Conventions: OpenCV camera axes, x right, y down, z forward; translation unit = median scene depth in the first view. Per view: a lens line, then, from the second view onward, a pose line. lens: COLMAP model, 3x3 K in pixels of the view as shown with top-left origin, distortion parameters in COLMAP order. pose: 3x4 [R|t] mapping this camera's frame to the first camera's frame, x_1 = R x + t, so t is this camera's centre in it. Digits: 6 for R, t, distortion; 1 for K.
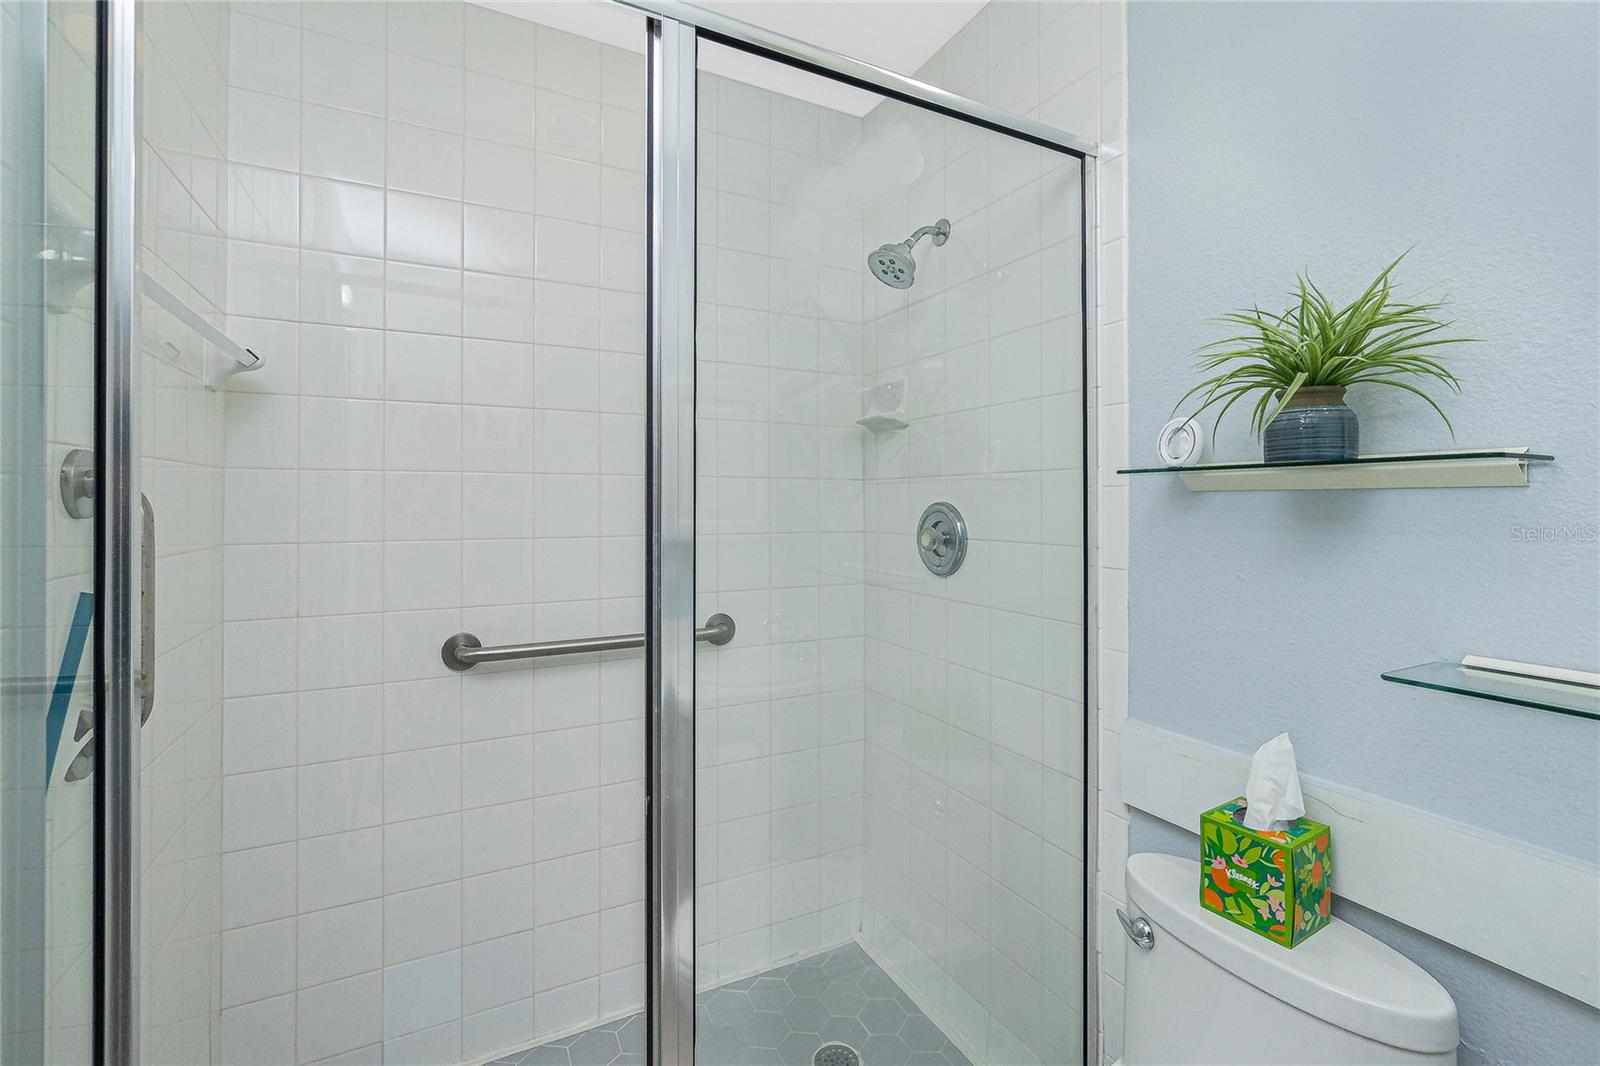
lens RADIAL K [[697.2, 0, 793.8], [0, 697.2, 503.3], [0, 0, 1]] dist [-0.012895, 0.004585]
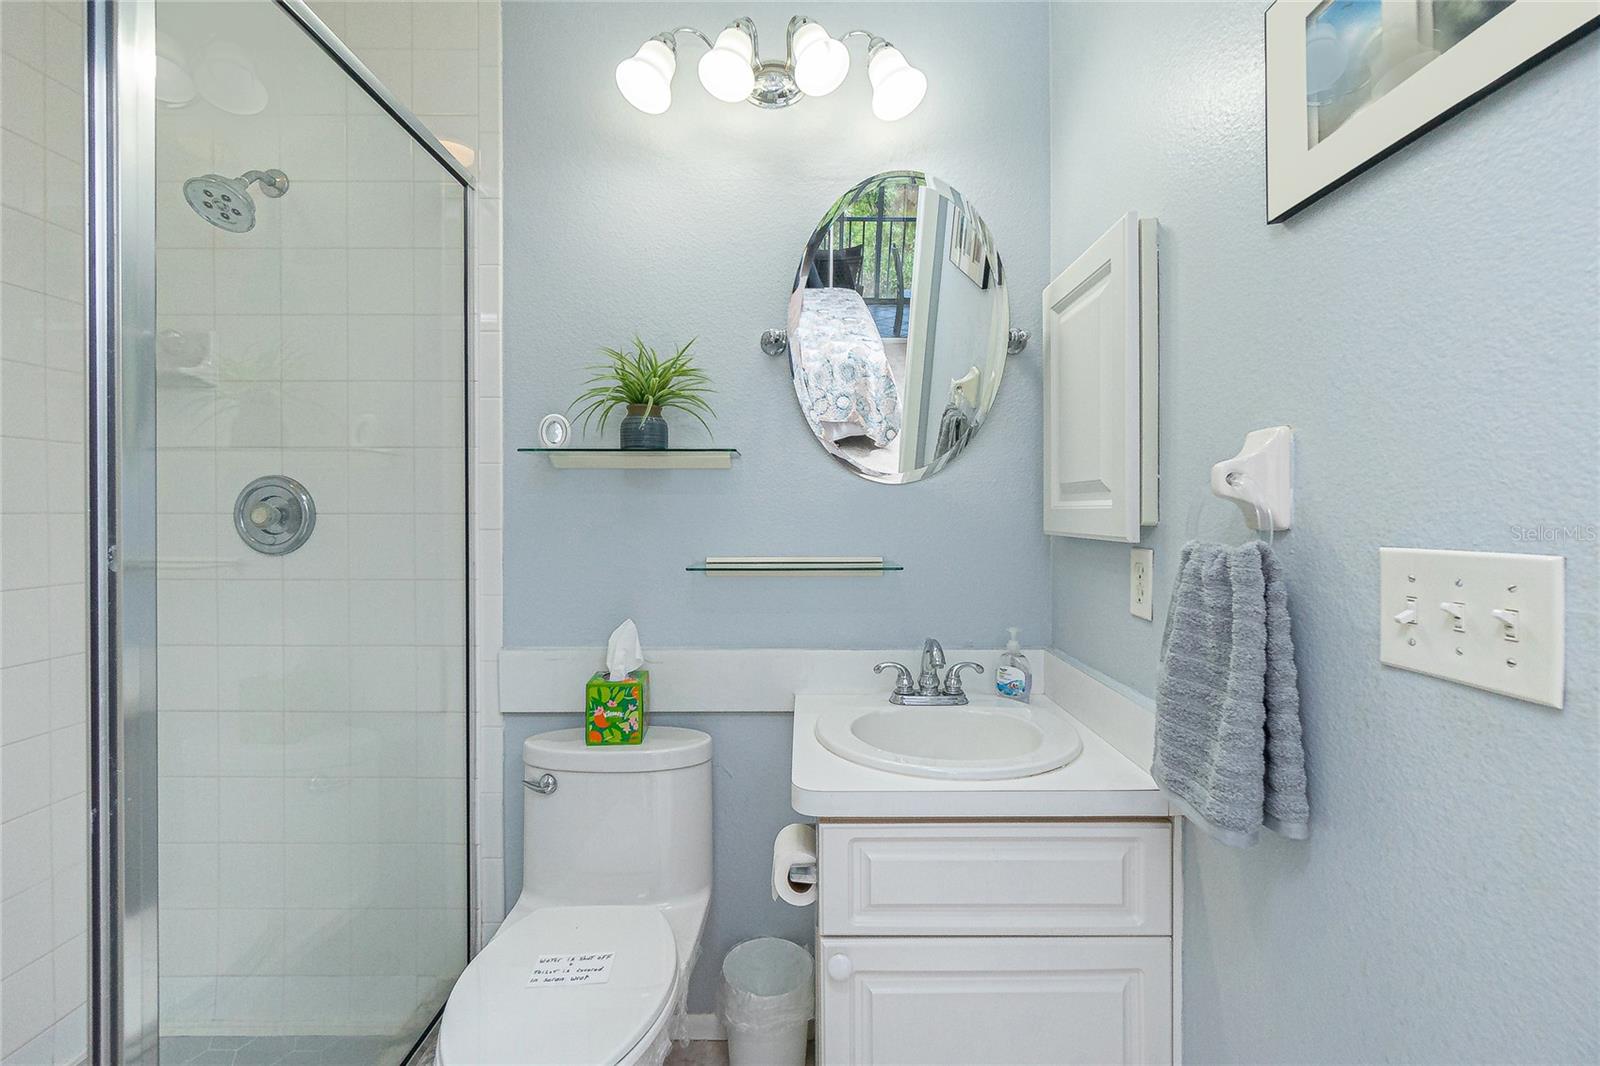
lens RADIAL K [[697.2, 0, 779.7], [0, 697.2, 523.8], [0, 0, 1]] dist [-0.012895, 0.004585]
pose [[0.459835, -0.013053, 0.887908, -0.551703], [-0.002777, 0.999866, 0.016137, 0.084494], [-0.888000, -0.009886, 0.459737, -0.047250]]
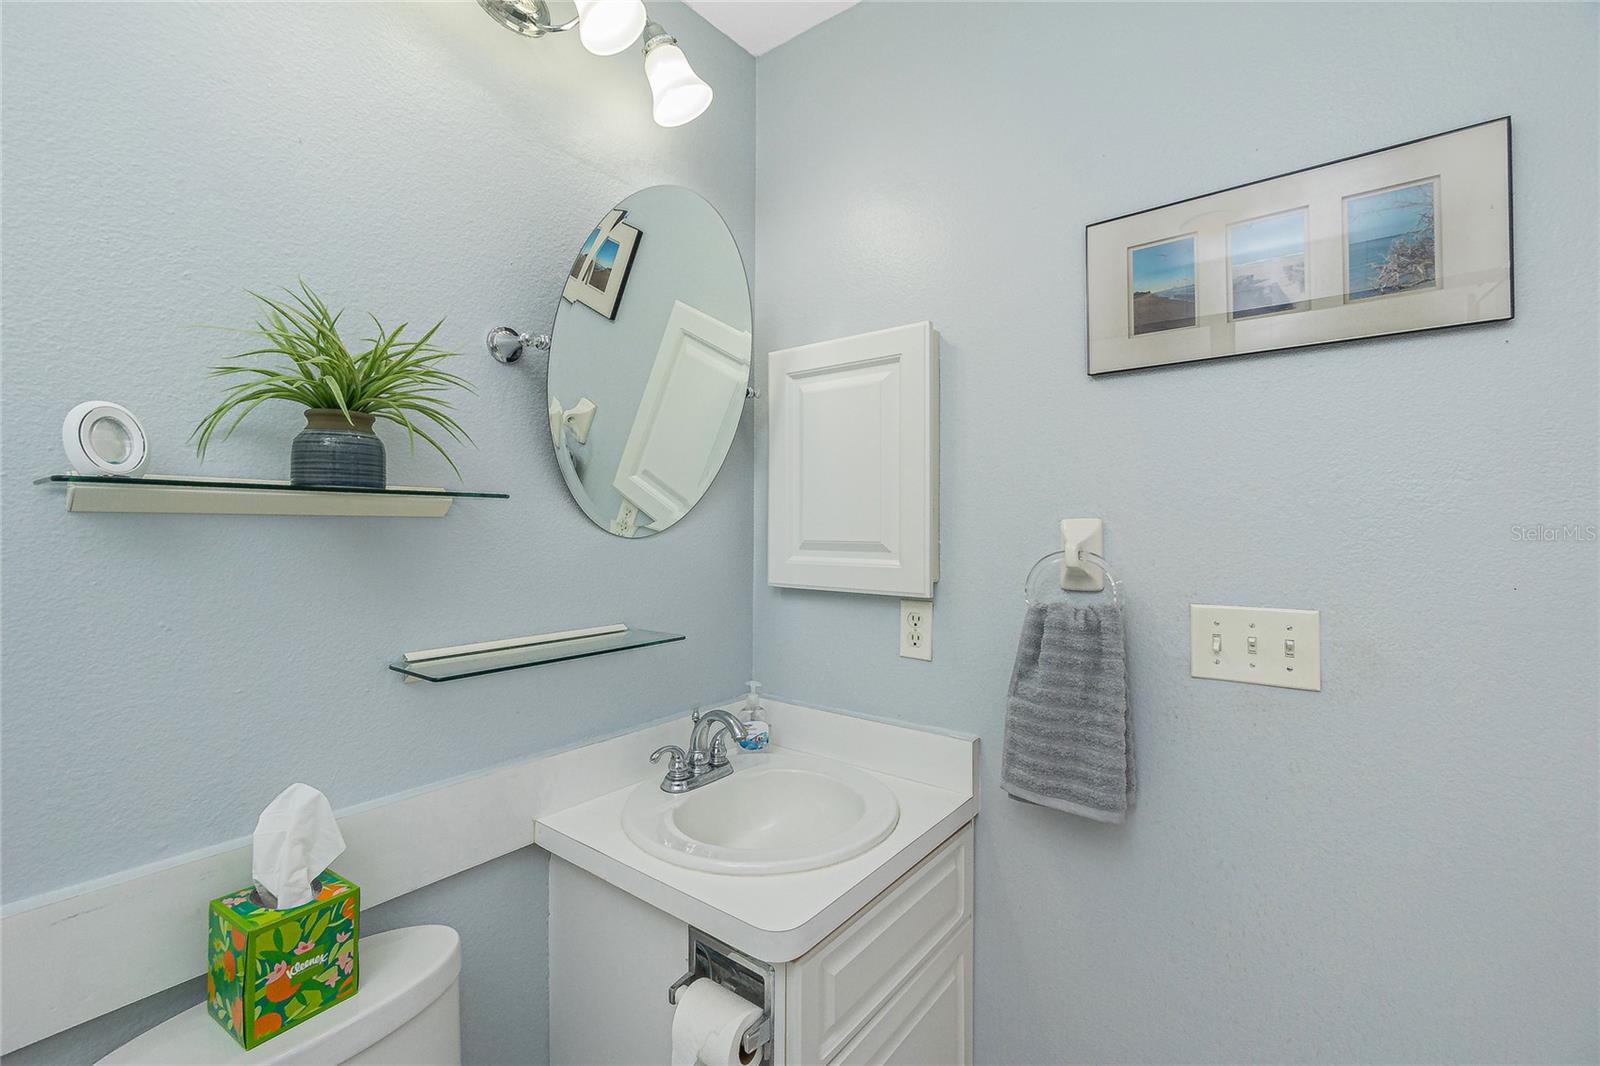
lens RADIAL K [[697.2, 0, 797.1], [0, 697.2, 524.0], [0, 0, 1]] dist [-0.012895, 0.004585]
pose [[-0.432040, 0.006325, 0.901832, -0.389070], [-0.000841, 0.999972, -0.007416, -0.002583], [-0.901854, -0.003963, -0.432023, 0.801739]]
